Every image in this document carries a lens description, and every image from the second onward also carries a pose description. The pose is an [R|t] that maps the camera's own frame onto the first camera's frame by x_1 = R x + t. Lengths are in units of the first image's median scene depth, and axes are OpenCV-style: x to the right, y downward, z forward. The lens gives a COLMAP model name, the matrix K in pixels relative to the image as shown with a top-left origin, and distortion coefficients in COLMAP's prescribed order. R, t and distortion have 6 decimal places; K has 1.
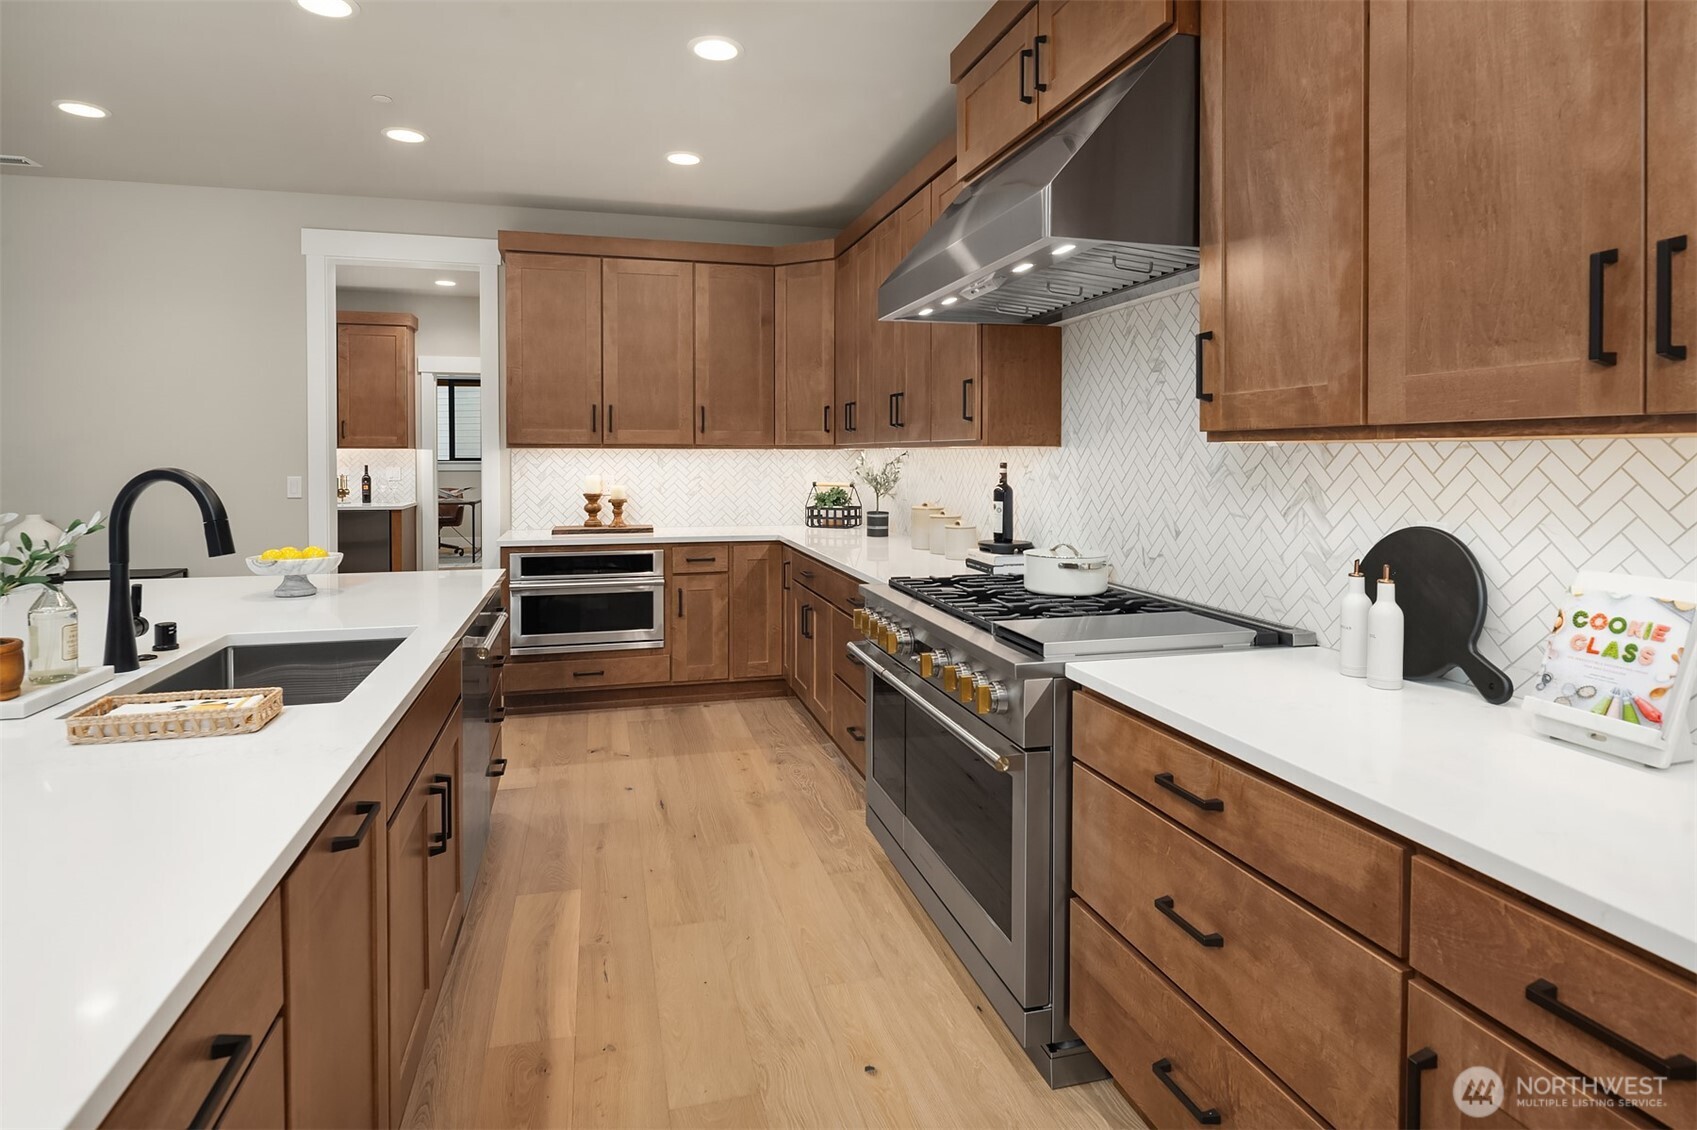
lens RADIAL K [[921.8, 0, 846.1], [0, 921.8, 468.1], [0, 0, 1]] dist [-0.004315, -0.001820]
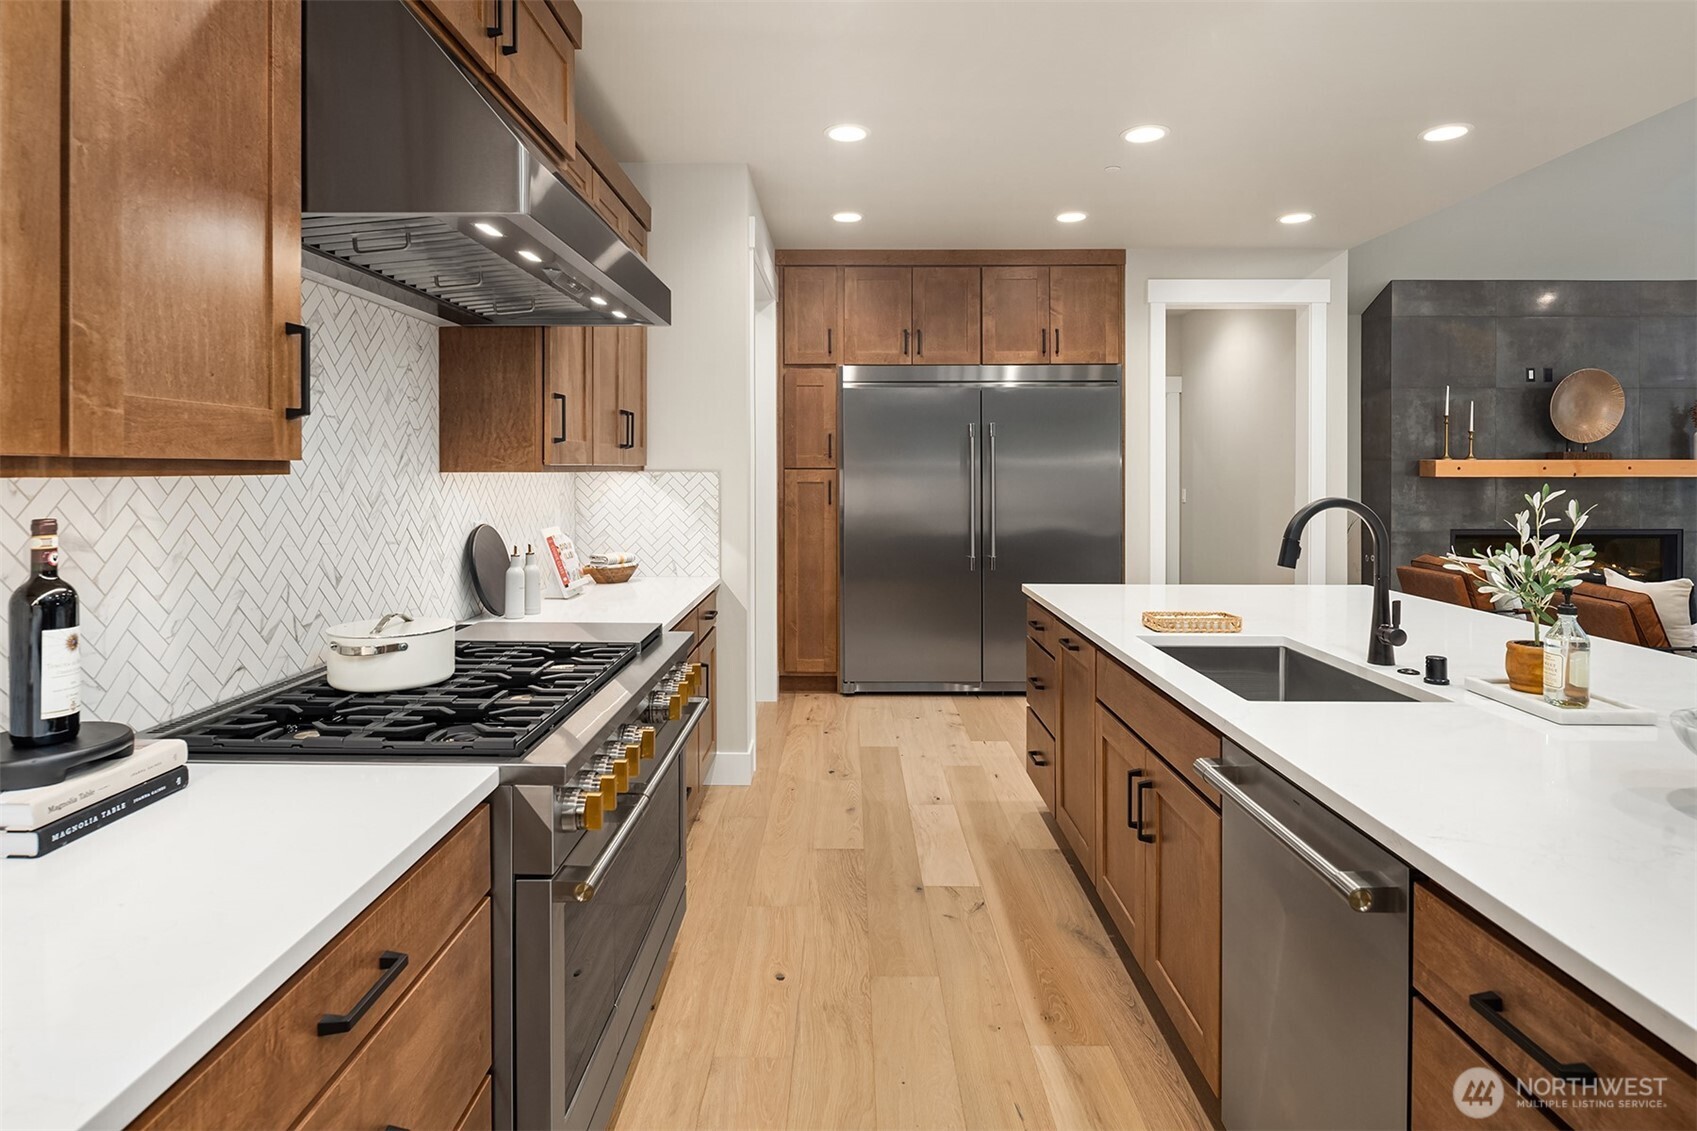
lens RADIAL K [[921.8, 0, 846.1], [0, 921.8, 468.6], [0, 0, 1]] dist [-0.004315, -0.001820]
pose [[-0.965676, -0.005499, 0.259690, -0.344856], [-0.001862, 0.999897, 0.014245, -0.049177], [-0.259741, 0.013273, -0.965587, 1.969703]]
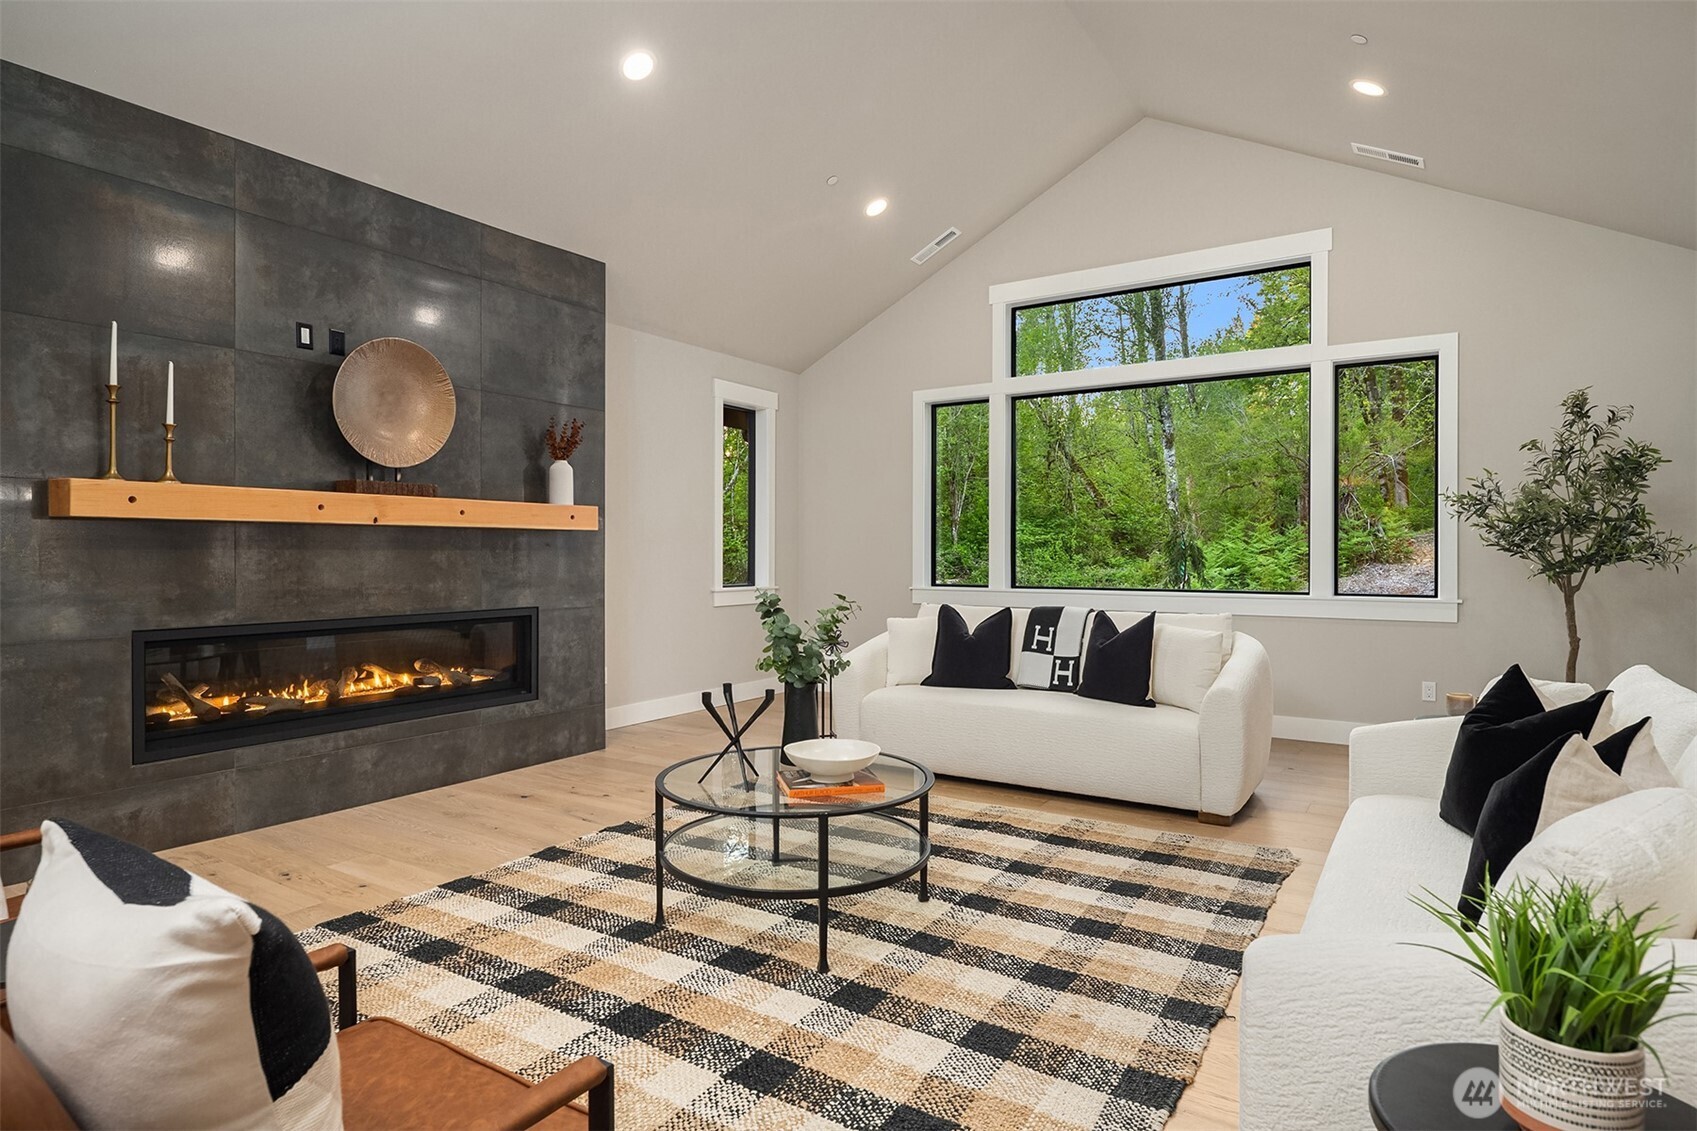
lens RADIAL K [[923.9, 0, 830.3], [0, 923.9, 561.8], [0, 0, 1]] dist [-0.000918, -0.000816]
pose [[-0.751588, 0.000369, -0.659632, -1.508064], [-0.014873, 0.999736, 0.017505, 0.055247], [0.659465, 0.022967, -0.751385, 0.069708]]
